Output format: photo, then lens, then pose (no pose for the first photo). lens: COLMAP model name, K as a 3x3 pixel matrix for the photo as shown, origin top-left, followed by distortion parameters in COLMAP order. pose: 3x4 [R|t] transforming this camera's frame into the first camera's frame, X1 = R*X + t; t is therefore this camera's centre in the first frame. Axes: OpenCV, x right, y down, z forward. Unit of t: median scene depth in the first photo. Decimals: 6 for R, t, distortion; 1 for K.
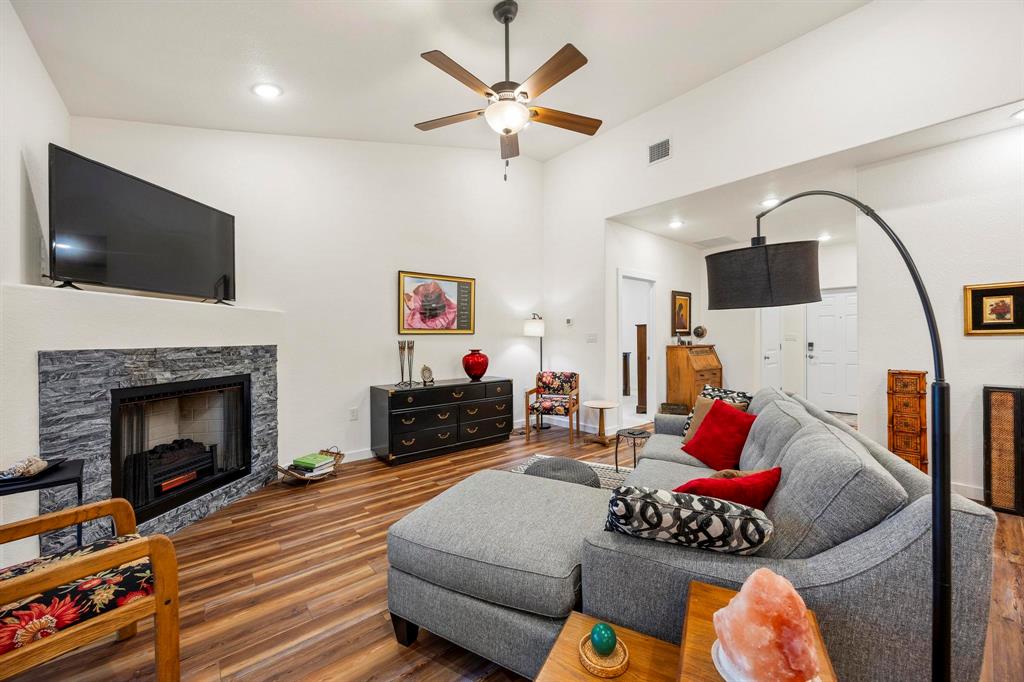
lens RADIAL K [[387.4, 0, 516.1], [0, 387.4, 340.3], [0, 0, 1]] dist [-0.001283, -0.000131]
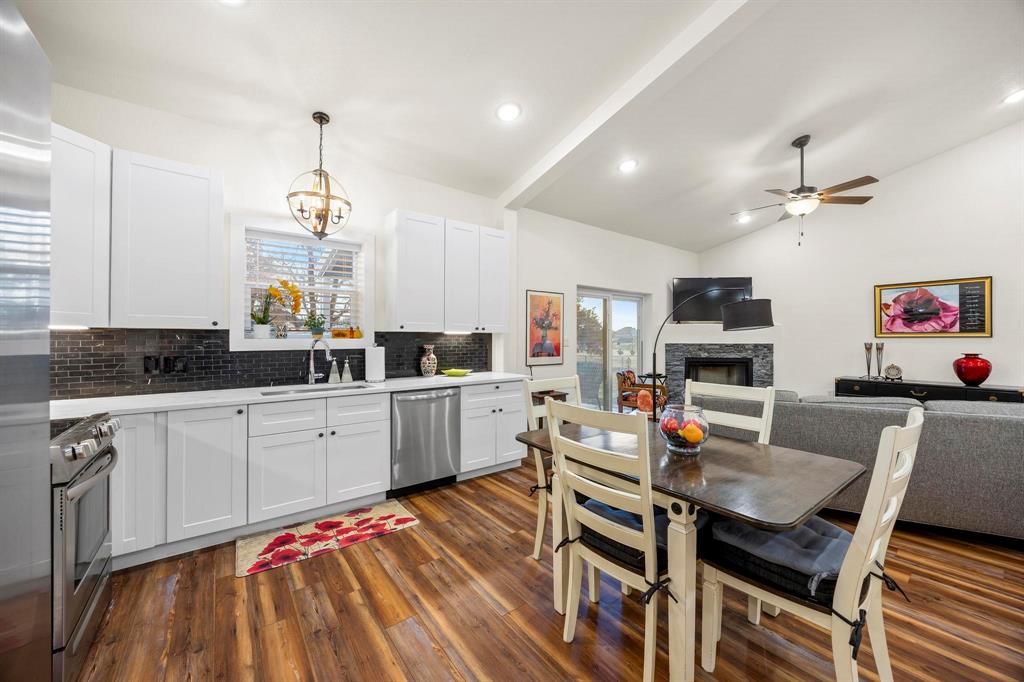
lens RADIAL K [[387.4, 0, 507.2], [0, 387.4, 337.1], [0, 0, 1]] dist [-0.001283, -0.000131]
pose [[-0.052159, 0.001501, -0.998638, 0.978081], [-0.008413, 0.999963, 0.001943, -0.009593], [0.998603, 0.008503, -0.052144, -0.095822]]
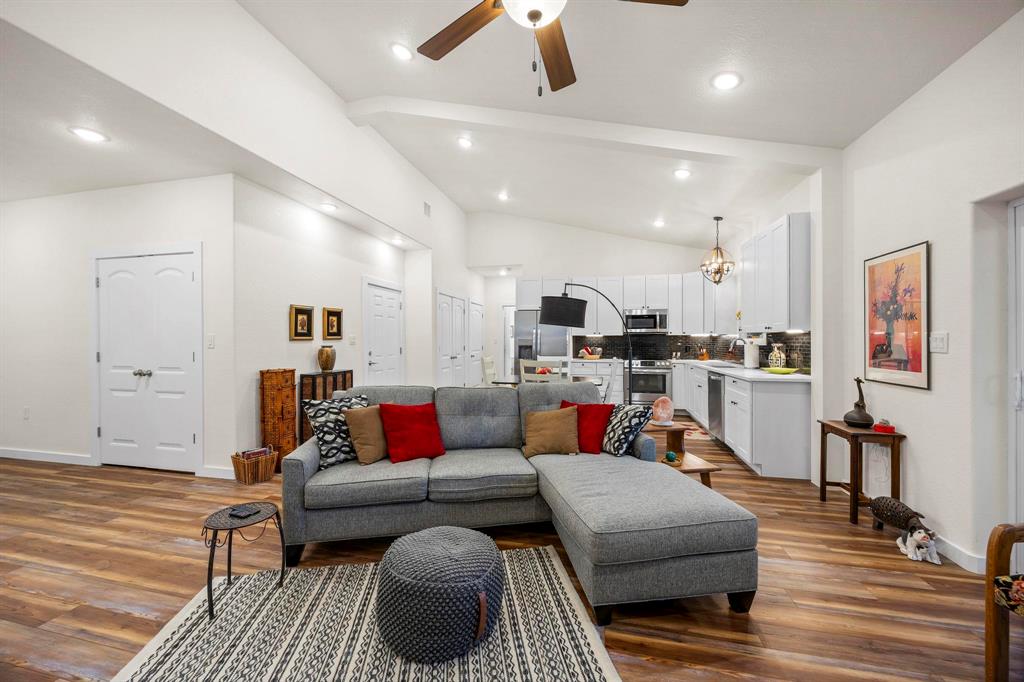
lens RADIAL K [[387.4, 0, 510.0], [0, 387.4, 337.8], [0, 0, 1]] dist [-0.001283, -0.000131]
pose [[-0.598065, 0.009770, 0.801388, -0.298690], [0.009578, 0.999941, -0.005043, -0.004759], [-0.801390, 0.004660, -0.598124, 0.834085]]
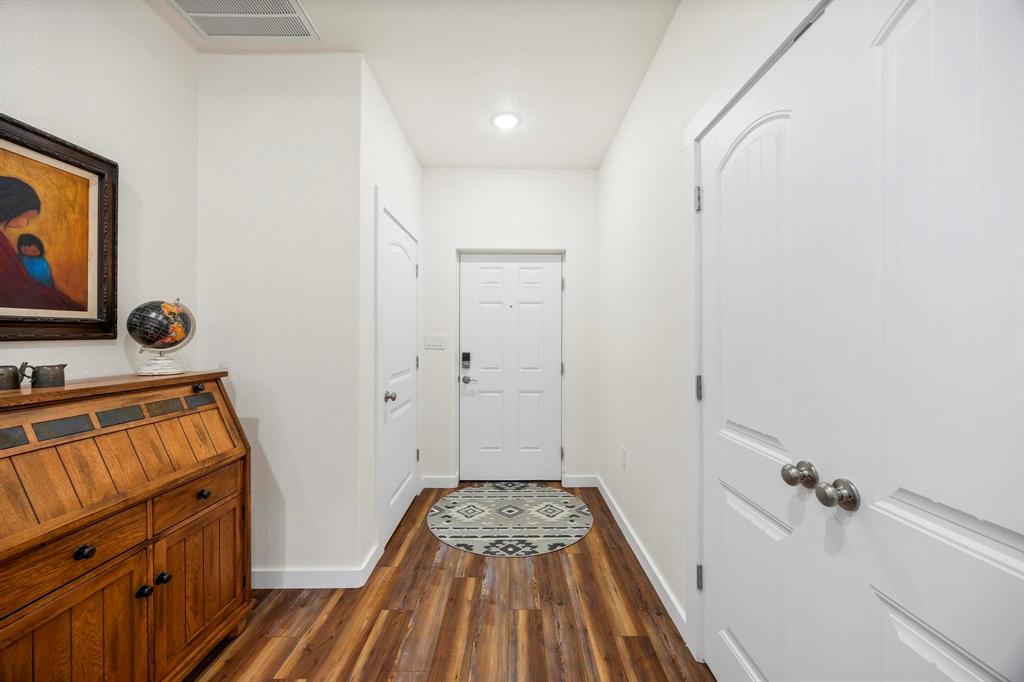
lens RADIAL K [[387.4, 0, 512.4], [0, 387.4, 340.0], [0, 0, 1]] dist [-0.001283, -0.000131]
pose [[0.646219, 0.002532, 0.763148, 0.634013], [-0.000465, 0.999996, -0.002924, -0.015540], [-0.763152, 0.001534, 0.646217, 0.967688]]
